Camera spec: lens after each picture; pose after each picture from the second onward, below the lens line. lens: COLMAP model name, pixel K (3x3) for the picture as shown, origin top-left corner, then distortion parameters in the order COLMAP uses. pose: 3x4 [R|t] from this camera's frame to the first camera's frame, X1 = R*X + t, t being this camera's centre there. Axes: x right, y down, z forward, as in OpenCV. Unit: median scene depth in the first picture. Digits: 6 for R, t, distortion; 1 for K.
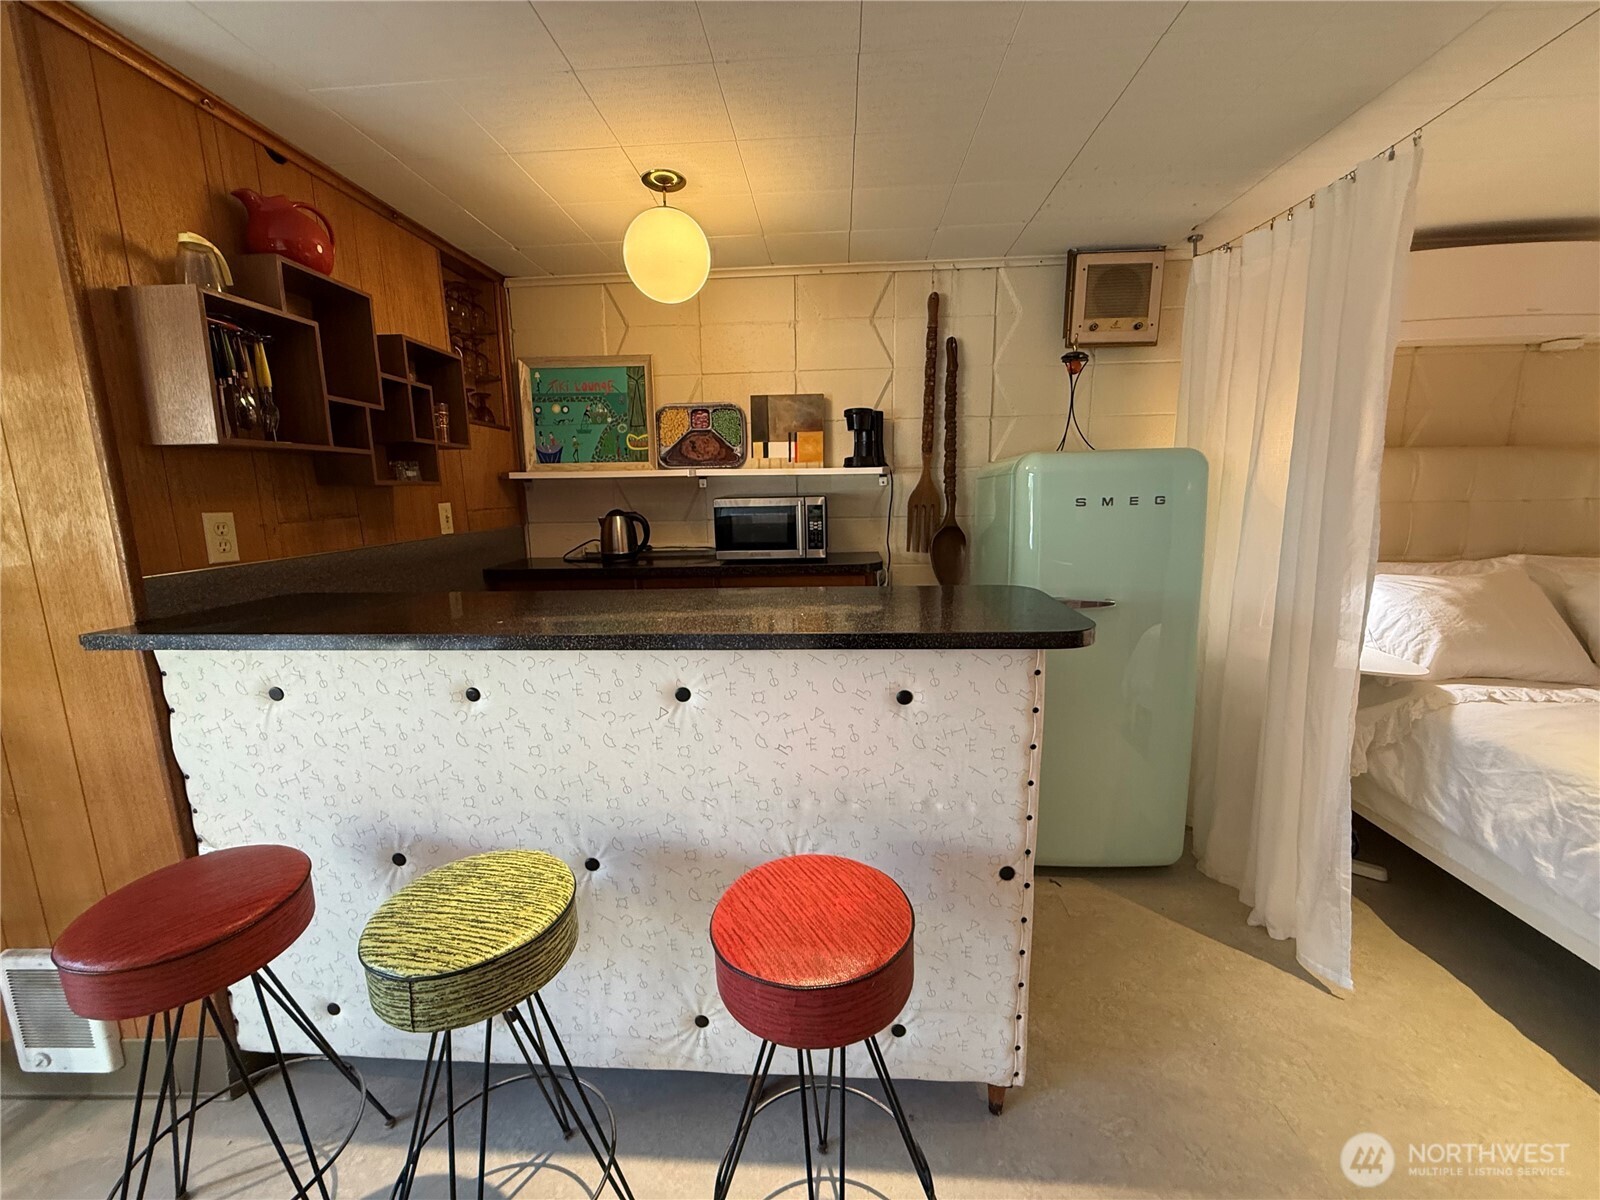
lens RADIAL K [[642.0, 0, 802.4], [0, 642.0, 597.5], [0, 0, 1]] dist [0.001421, -0.000043]
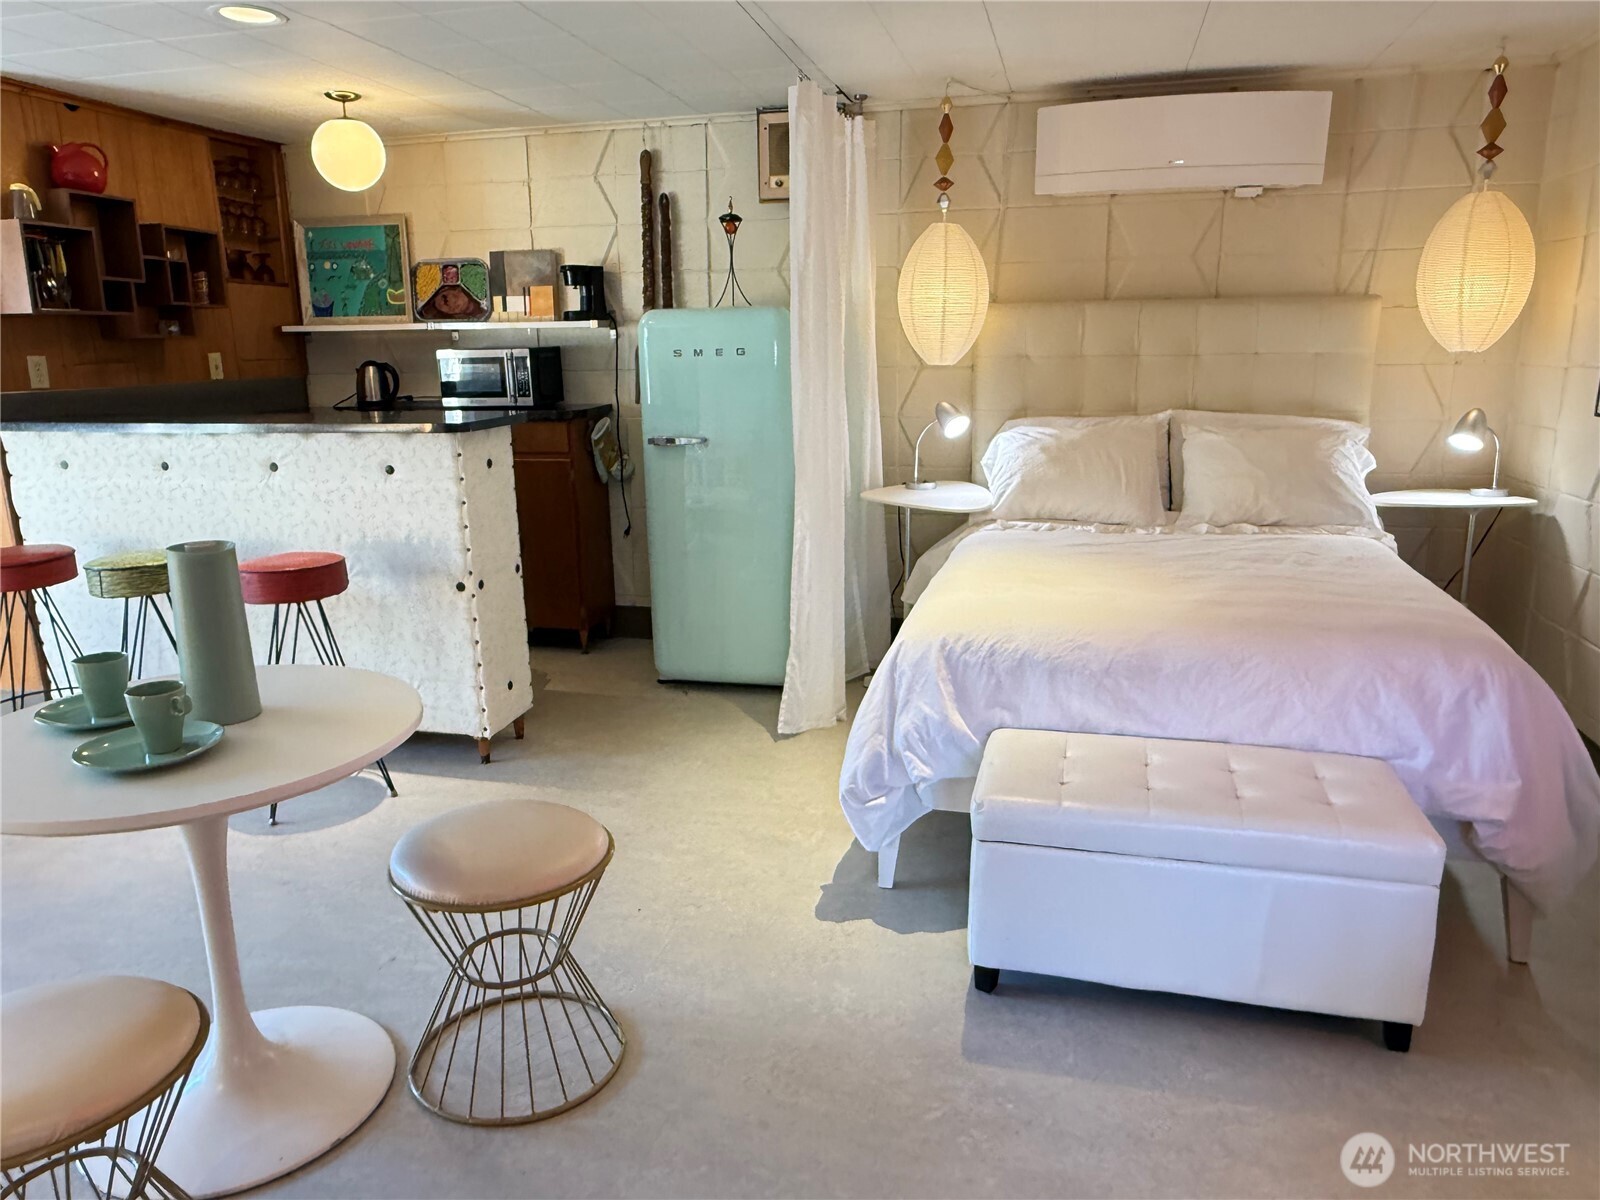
lens RADIAL K [[1107.9, 0, 799.7], [0, 1107.9, 602.4], [0, 0, 1]] dist [-0.002053, 0.002773]
pose [[0.982326, 0.044268, -0.181868, 0.794124], [-0.032633, 0.997254, 0.066481, 0.124949], [0.184312, -0.059371, 0.981073, -0.741291]]
